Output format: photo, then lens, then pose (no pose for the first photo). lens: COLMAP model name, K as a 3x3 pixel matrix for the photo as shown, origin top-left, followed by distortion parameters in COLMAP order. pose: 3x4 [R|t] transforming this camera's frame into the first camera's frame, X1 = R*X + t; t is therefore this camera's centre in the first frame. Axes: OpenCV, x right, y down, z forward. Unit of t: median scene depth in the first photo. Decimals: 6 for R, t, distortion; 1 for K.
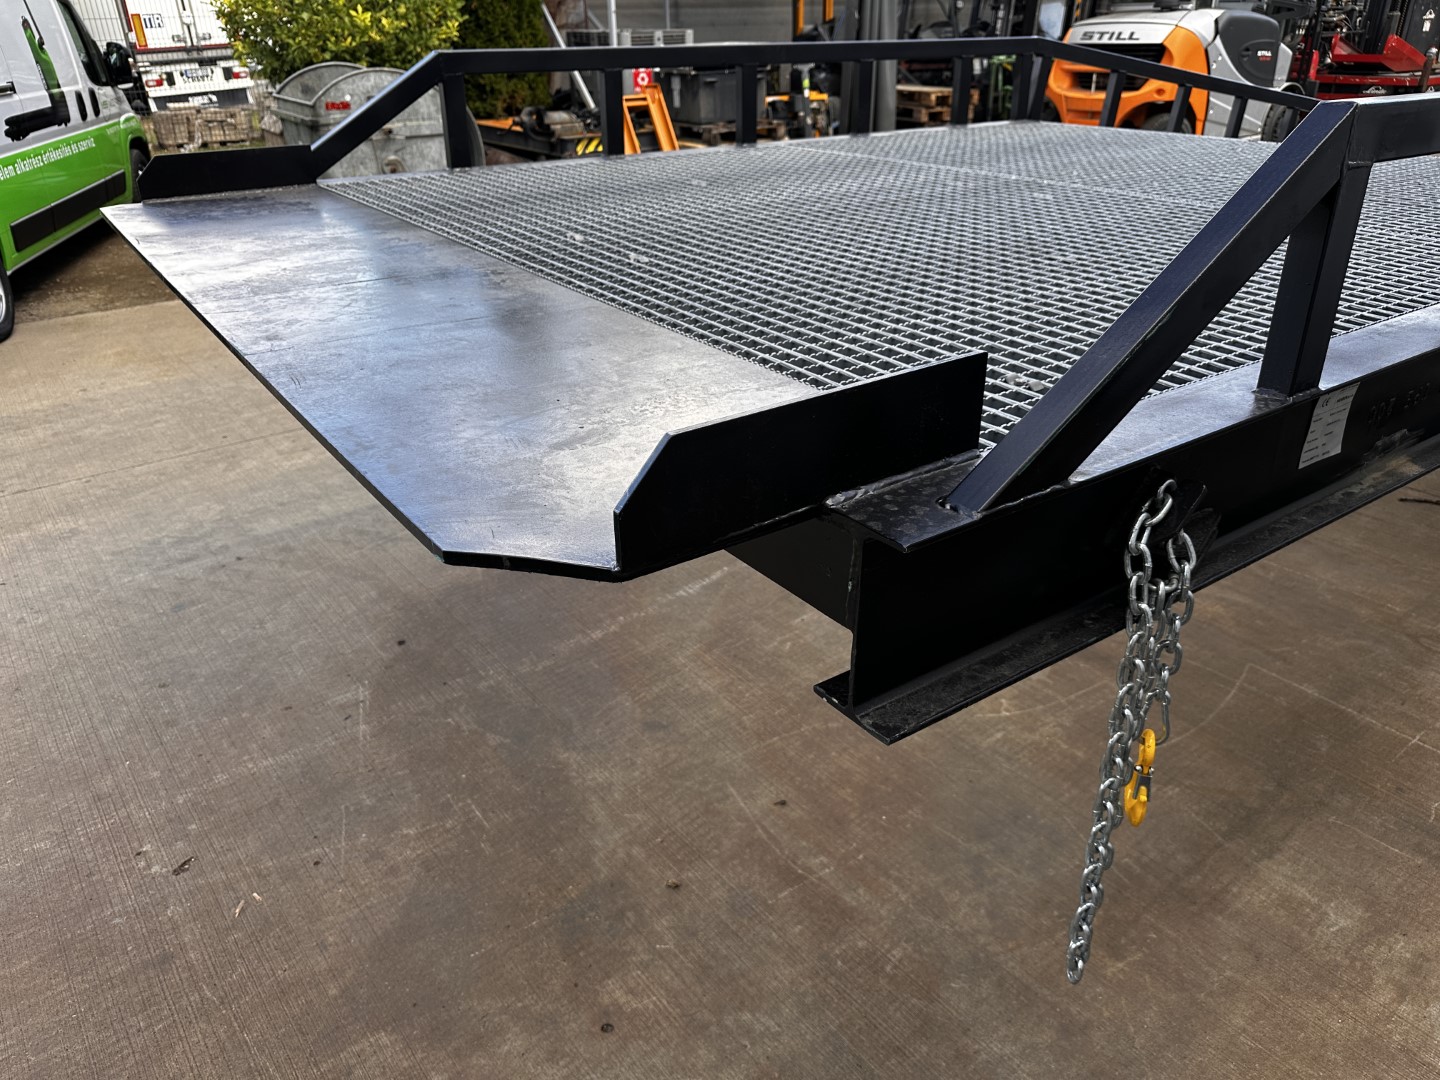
lens RADIAL K [[1018.0, 0, 719.9], [0, 1018.0, 544.2], [0, 0, 1]] dist [-0.022481, -0.005675]
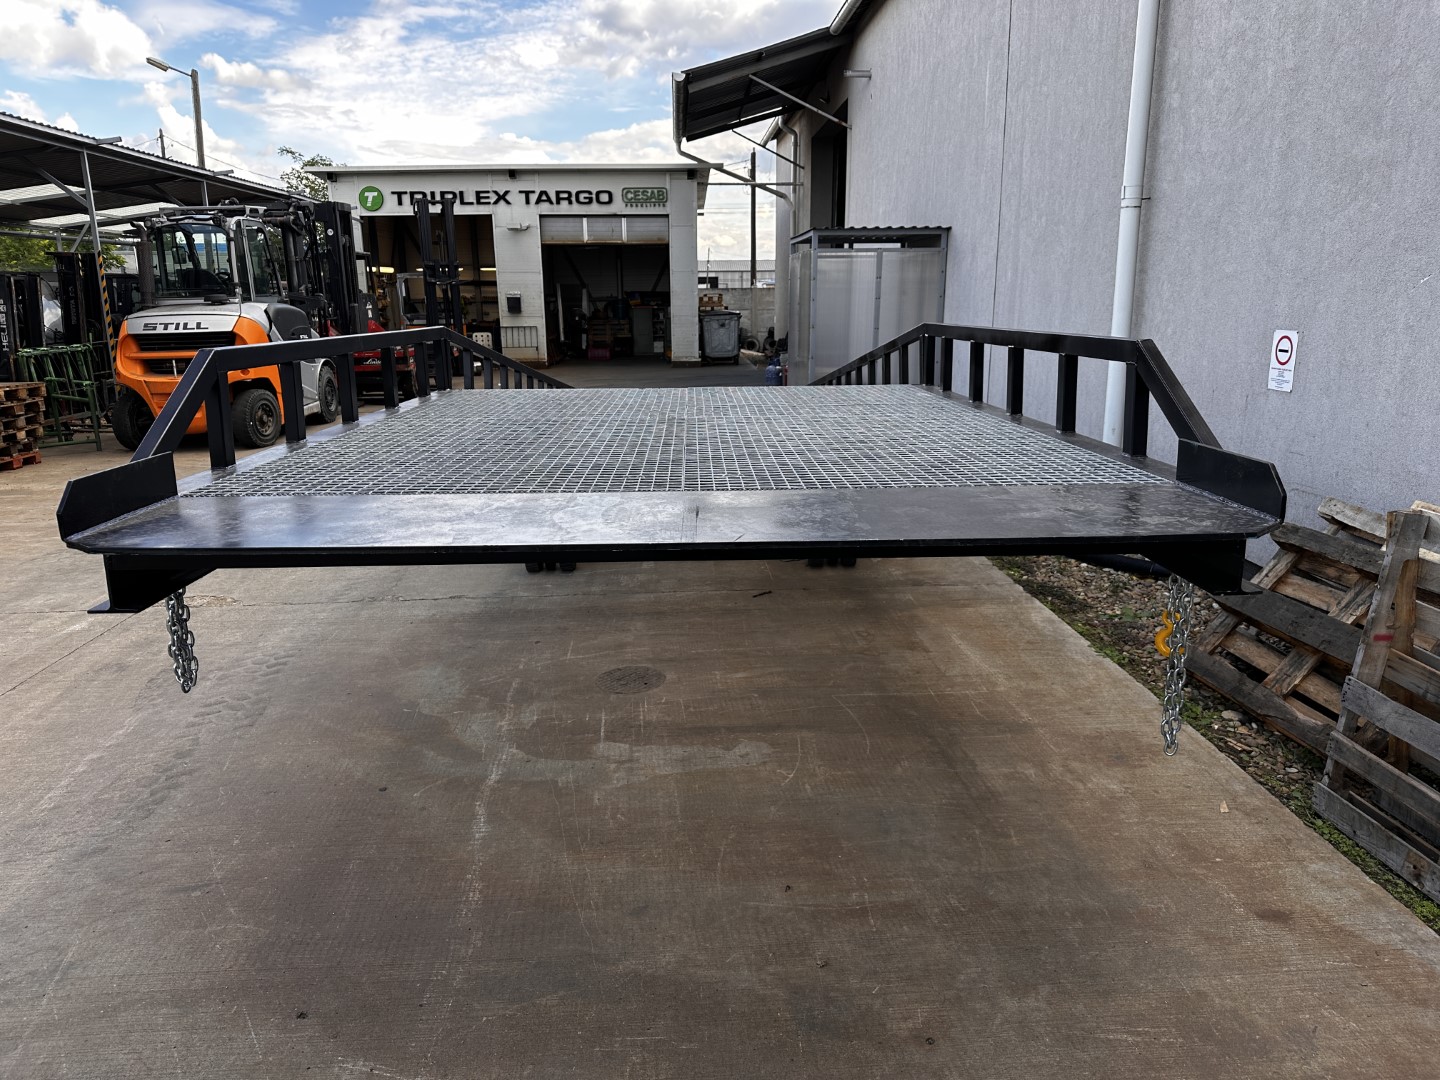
lens RADIAL K [[1018.0, 0, 717.7], [0, 1018.0, 536.2], [0, 0, 1]] dist [-0.022481, -0.005675]
pose [[0.544236, -0.180785, 0.819221, -0.720624], [0.385833, 0.921041, -0.053067, -0.085944], [-0.744943, 0.344964, 0.571017, 0.156549]]
